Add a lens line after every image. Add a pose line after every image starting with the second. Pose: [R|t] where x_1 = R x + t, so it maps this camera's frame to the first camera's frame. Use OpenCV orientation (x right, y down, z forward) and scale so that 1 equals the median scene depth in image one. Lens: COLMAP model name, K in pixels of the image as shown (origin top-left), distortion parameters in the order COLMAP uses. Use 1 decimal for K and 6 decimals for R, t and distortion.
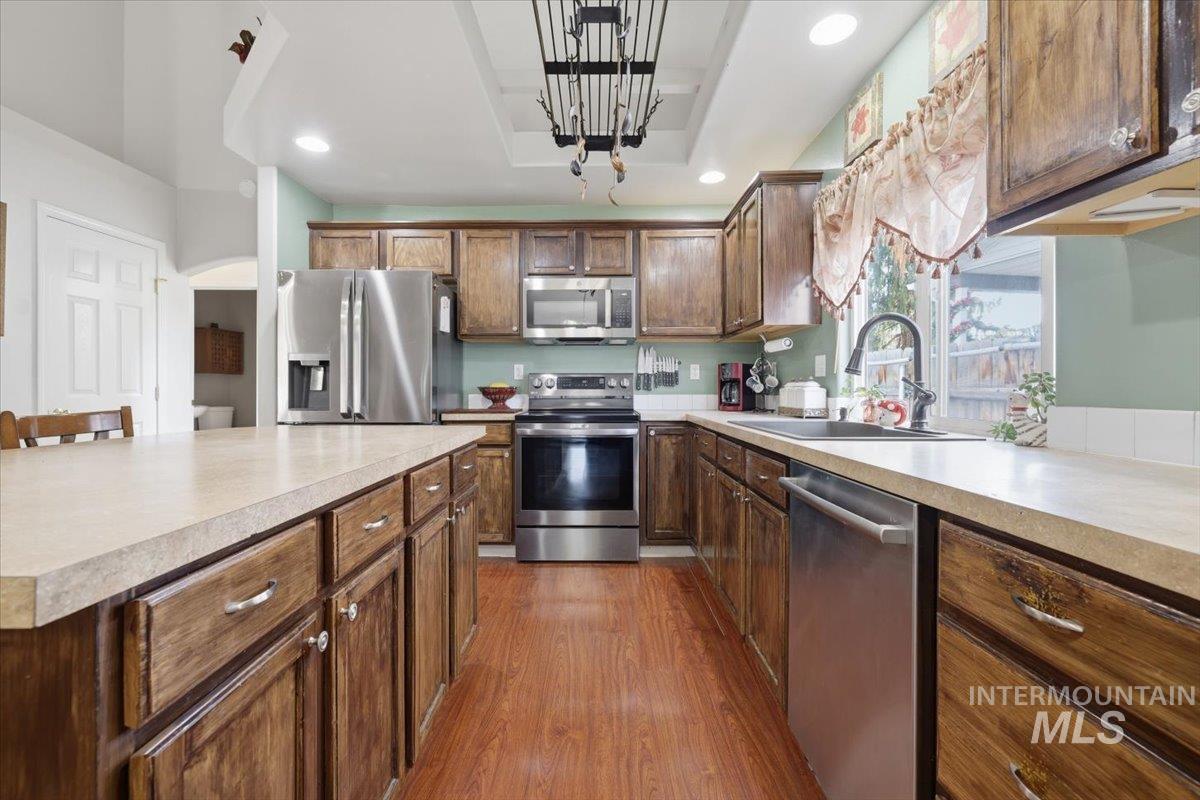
lens RADIAL K [[507.6, 0, 593.0], [0, 507.6, 390.5], [0, 0, 1]] dist [-0.000884, -0.000236]
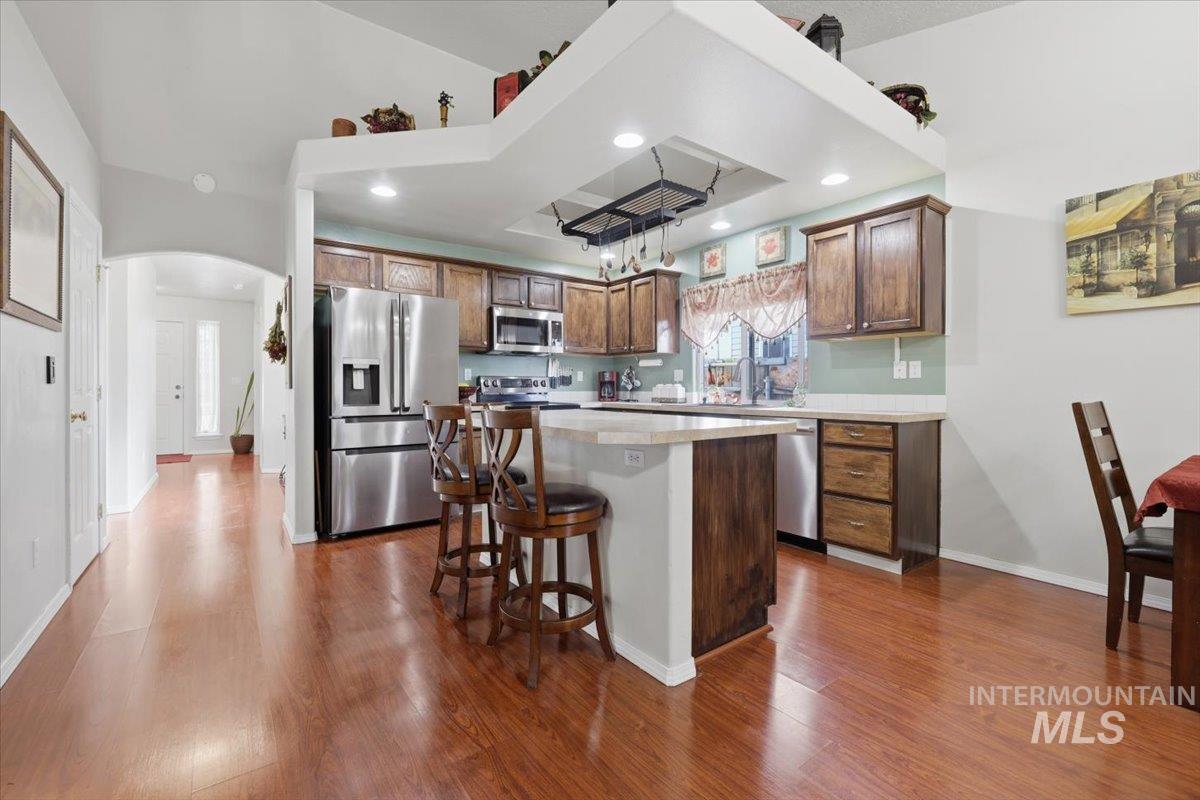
lens RADIAL K [[507.6, 0, 593.0], [0, 507.6, 390.5], [0, 0, 1]] dist [-0.000884, -0.000236]
pose [[0.804076, -0.004465, 0.594510, -0.724140], [0.001295, 0.999983, 0.005758, -0.002983], [-0.594526, -0.003860, 0.804067, -0.253357]]
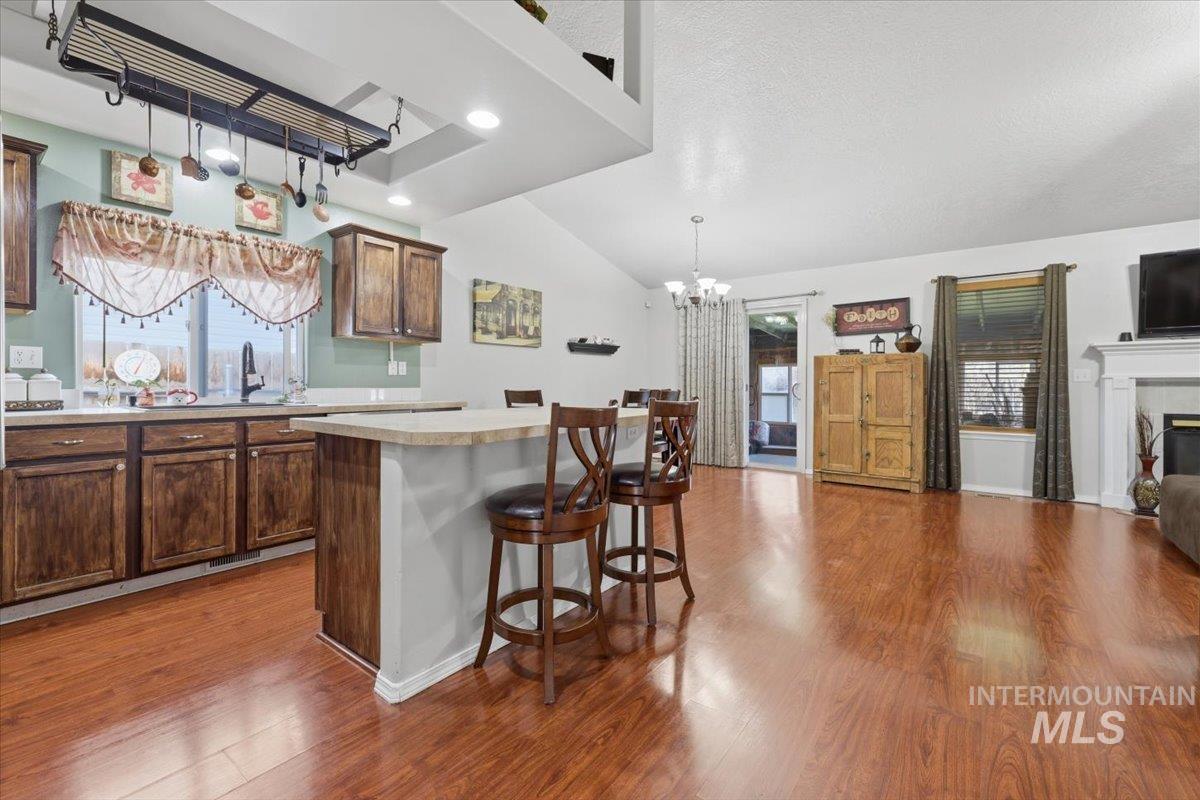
lens RADIAL K [[513.8, 0, 594.5], [0, 513.8, 388.0], [0, 0, 1]] dist [0.000405, -0.000285]
pose [[-0.797512, -0.012063, 0.603183, -0.801661], [-0.006602, 0.999915, 0.011268, -0.004763], [-0.603267, 0.005004, -0.797523, 0.889828]]
